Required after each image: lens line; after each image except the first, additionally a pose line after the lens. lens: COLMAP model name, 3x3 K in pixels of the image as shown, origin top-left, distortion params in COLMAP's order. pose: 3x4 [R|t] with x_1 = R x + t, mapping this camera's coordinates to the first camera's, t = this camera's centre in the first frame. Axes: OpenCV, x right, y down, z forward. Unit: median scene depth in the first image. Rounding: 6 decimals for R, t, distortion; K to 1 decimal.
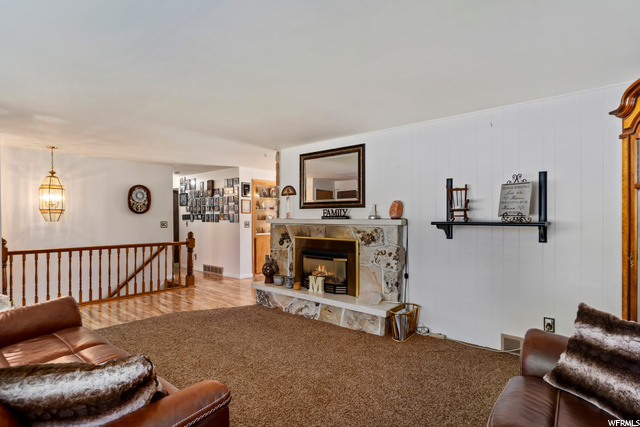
lens RADIAL K [[332.0, 0, 317.6], [0, 332.0, 216.0], [0, 0, 1]] dist [-0.011140, 0.010121]
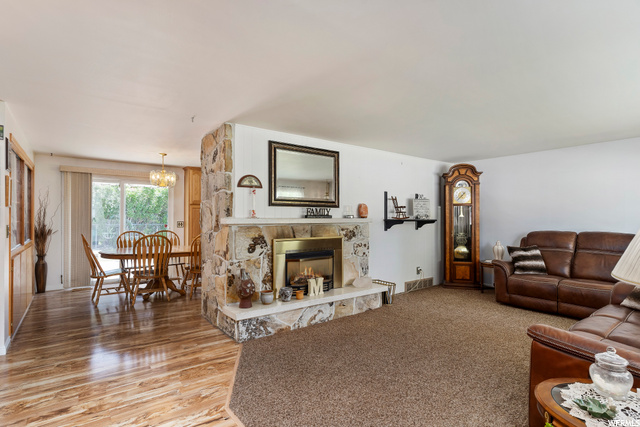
lens RADIAL K [[332.0, 0, 317.1], [0, 332.0, 216.6], [0, 0, 1]] dist [-0.011140, 0.010121]
pose [[0.197645, 0.012310, 0.980196, -0.929784], [0.001317, 0.999917, -0.012823, 0.017252], [-0.980273, 0.003825, 0.197612, 0.800489]]
